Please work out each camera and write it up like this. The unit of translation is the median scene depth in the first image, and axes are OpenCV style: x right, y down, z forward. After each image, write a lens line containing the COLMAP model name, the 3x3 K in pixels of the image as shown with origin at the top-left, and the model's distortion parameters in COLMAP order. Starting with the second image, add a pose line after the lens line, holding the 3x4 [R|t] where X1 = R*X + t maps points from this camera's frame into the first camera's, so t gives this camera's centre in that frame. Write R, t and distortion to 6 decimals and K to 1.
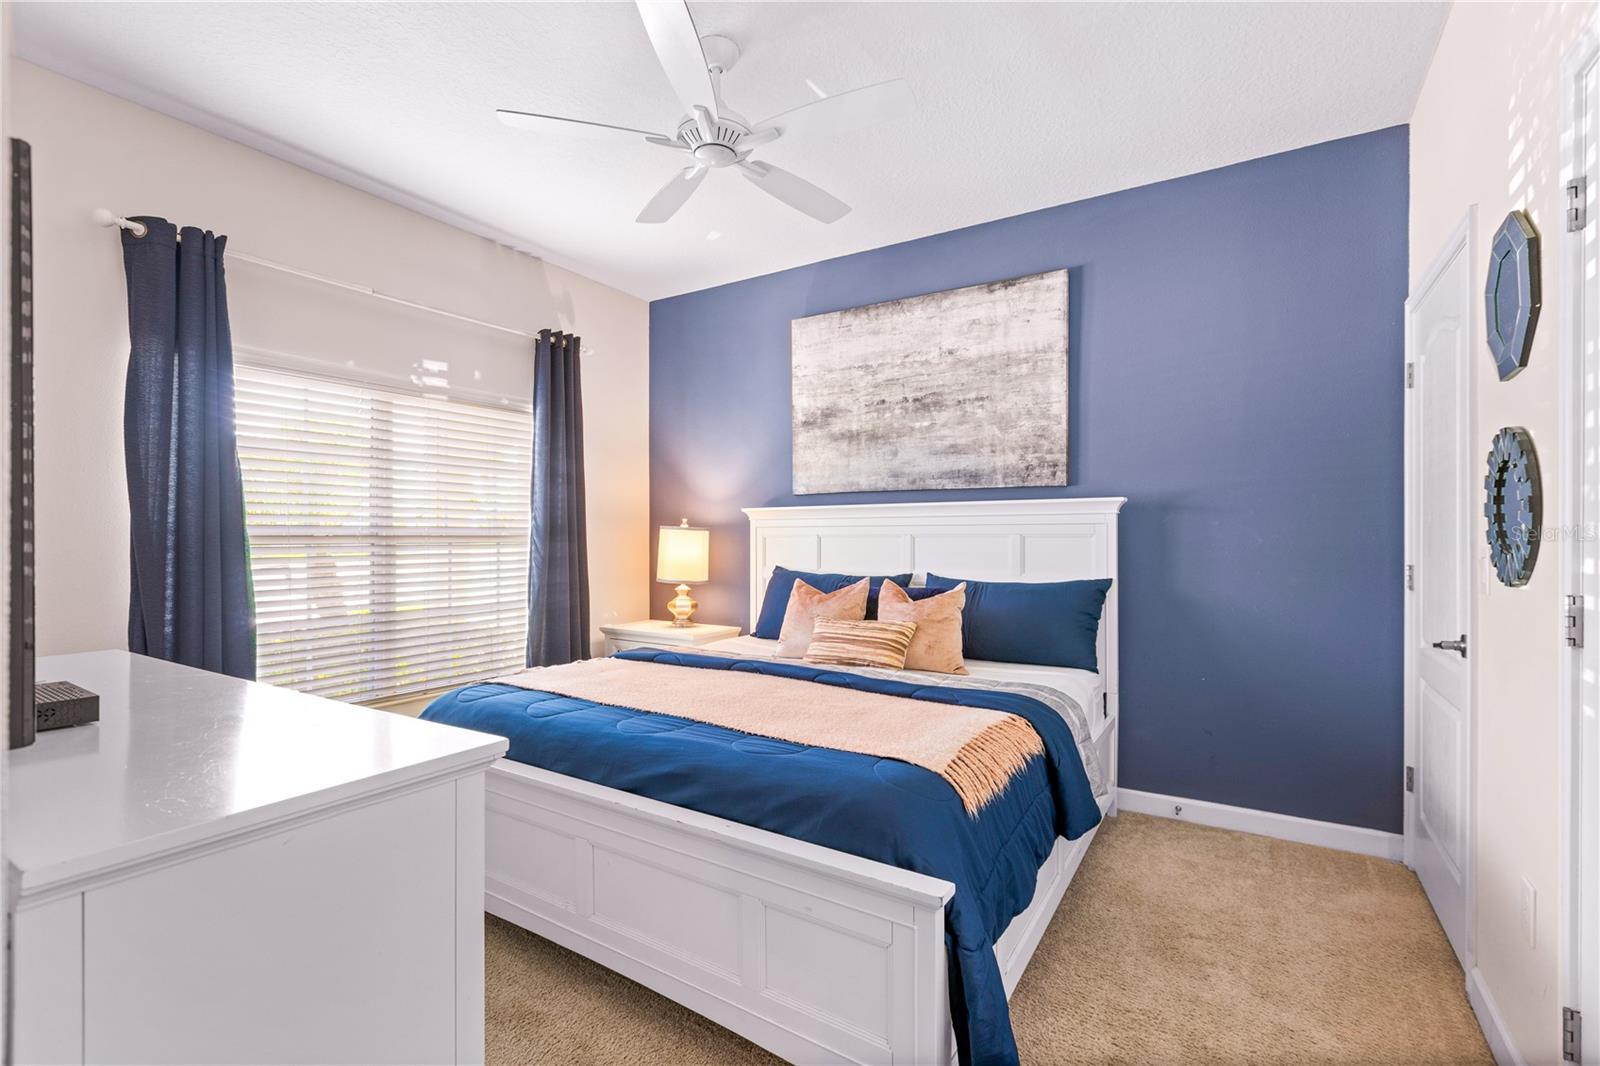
lens RADIAL K [[715.0, 0, 788.0], [0, 715.0, 541.2], [0, 0, 1]] dist [0.002086, 0.000339]
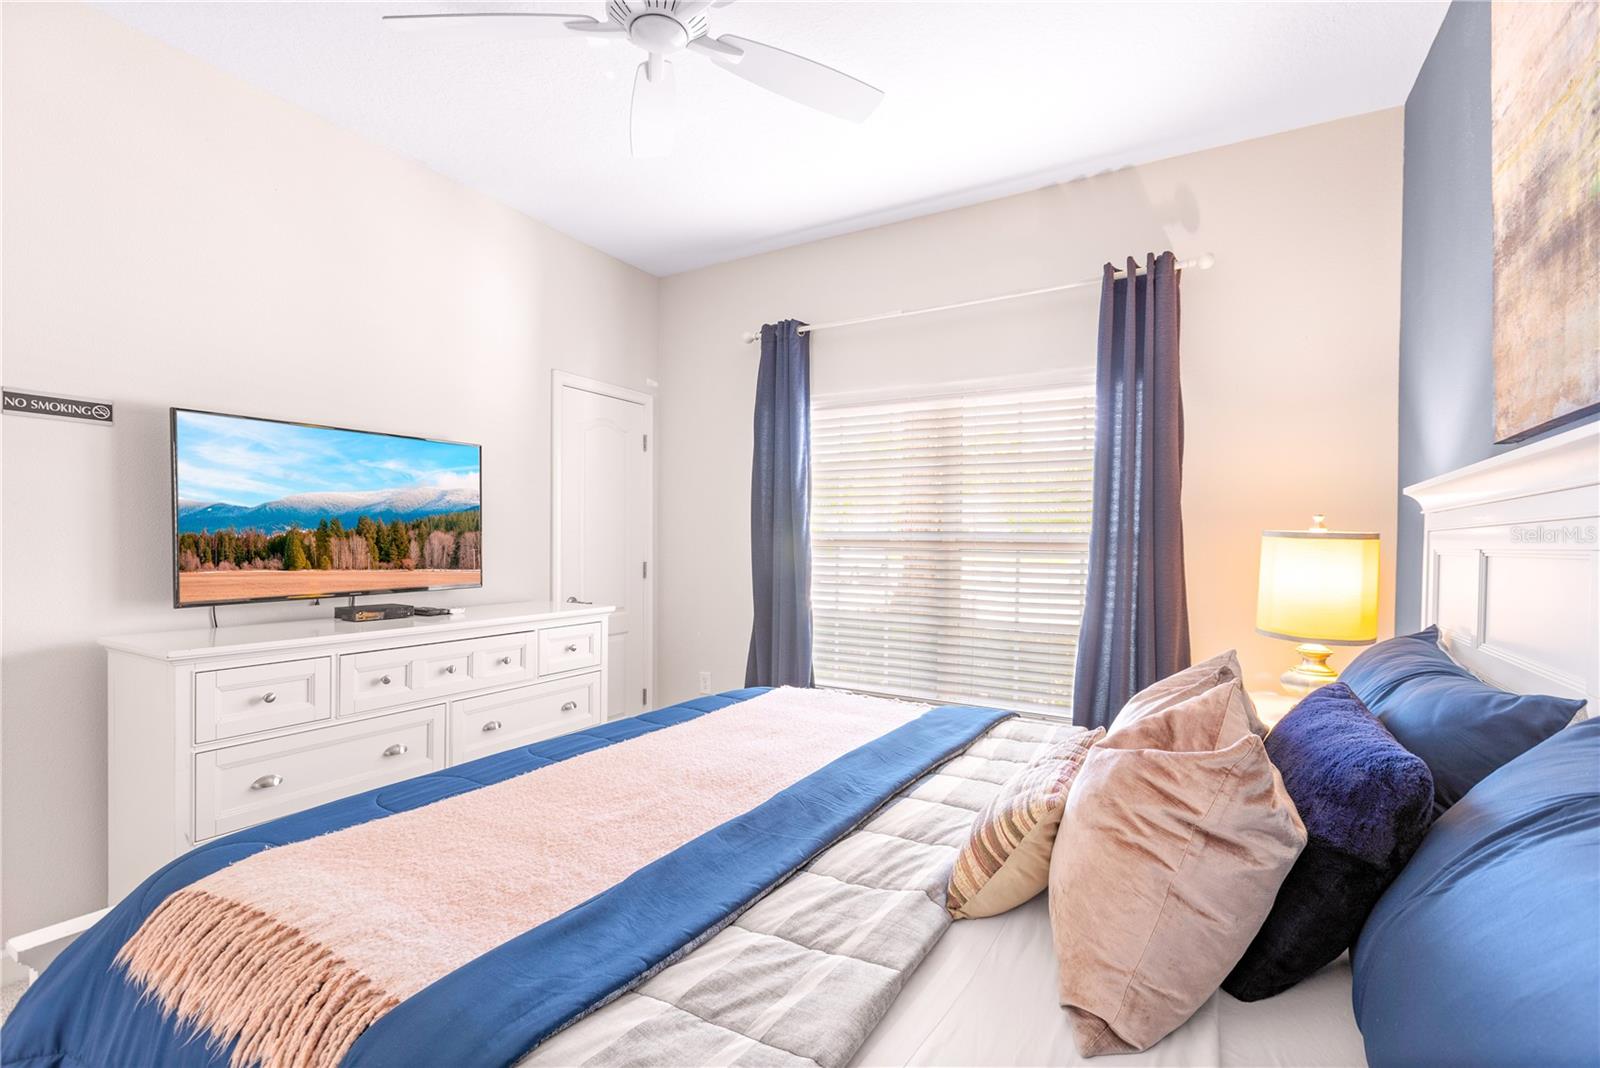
lens RADIAL K [[715.0, 0, 788.0], [0, 715.0, 542.2], [0, 0, 1]] dist [0.002086, 0.000339]
pose [[0.031714, 0.005063, -0.999484, 0.422768], [-0.021489, 0.999759, 0.004382, -0.005827], [0.999266, 0.021339, 0.031815, 0.701840]]
